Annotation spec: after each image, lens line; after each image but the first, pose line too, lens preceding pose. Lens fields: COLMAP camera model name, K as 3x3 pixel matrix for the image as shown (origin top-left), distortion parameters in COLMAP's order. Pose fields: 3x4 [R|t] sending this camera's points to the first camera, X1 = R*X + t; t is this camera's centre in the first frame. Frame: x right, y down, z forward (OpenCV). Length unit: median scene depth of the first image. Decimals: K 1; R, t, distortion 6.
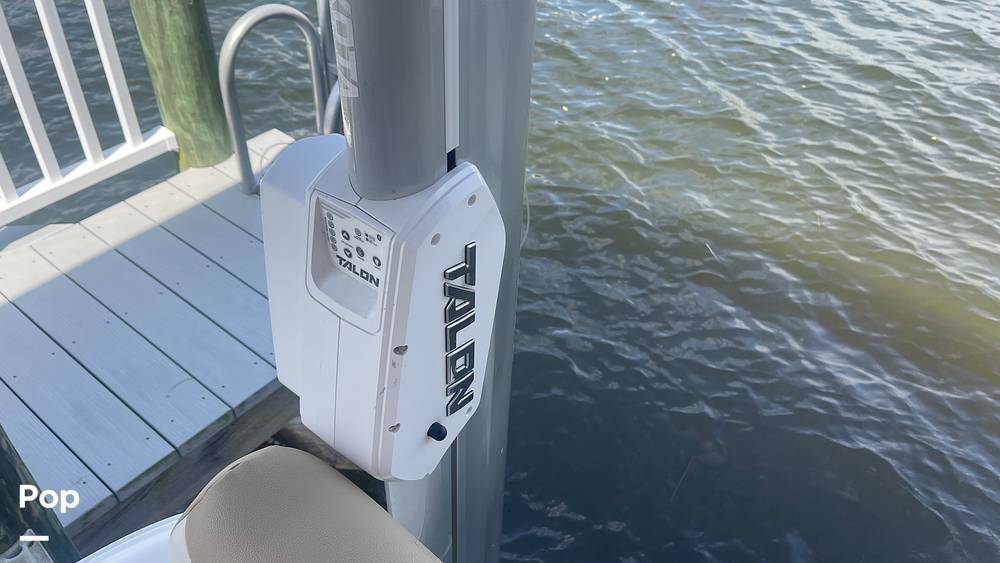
lens RADIAL K [[771.1, 0, 502.7], [0, 771.1, 280.7], [0, 0, 1]] dist [0.023890, 0.009195]
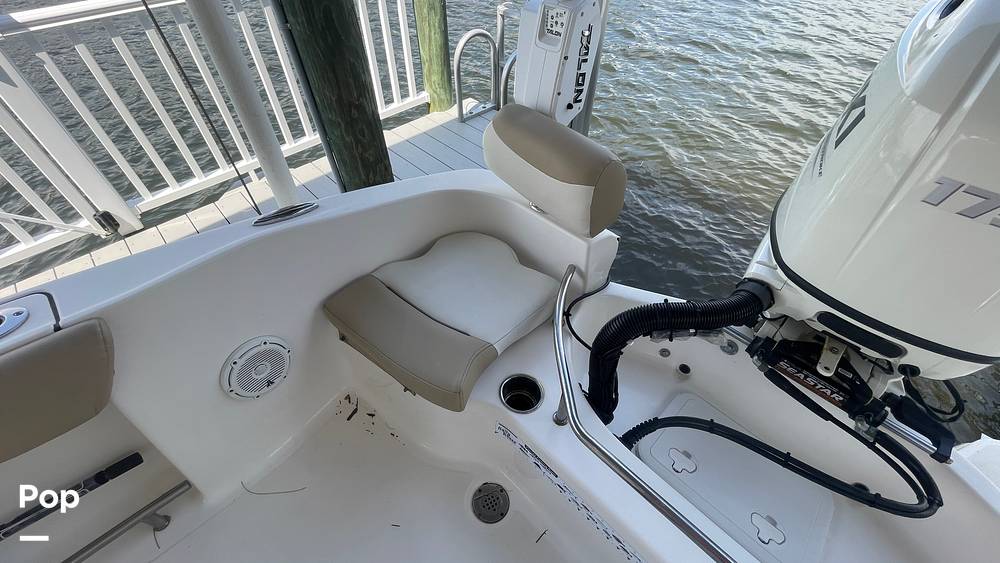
lens RADIAL K [[406.3, 0, 504.2], [0, 406.3, 280.0], [0, 0, 1]] dist [-0.005529, 0.001525]
pose [[0.990407, 0.072177, -0.117831, -0.032035], [-0.059715, 0.992565, 0.106064, 0.217806], [0.124610, -0.098011, 0.987353, -0.199619]]
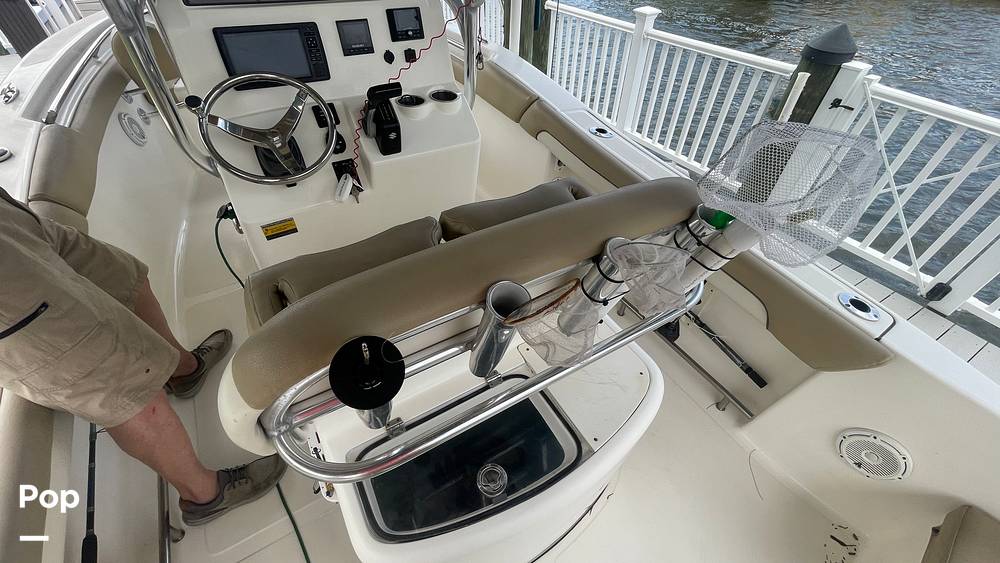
lens RADIAL K [[406.3, 0, 497.0], [0, 406.3, 287.2], [0, 0, 1]] dist [-0.005529, 0.001525]
pose [[-0.362600, 0.621397, -0.694541, 0.062691], [-0.624698, 0.390975, 0.675937, 0.238228], [0.691573, 0.678973, 0.246418, -0.414835]]
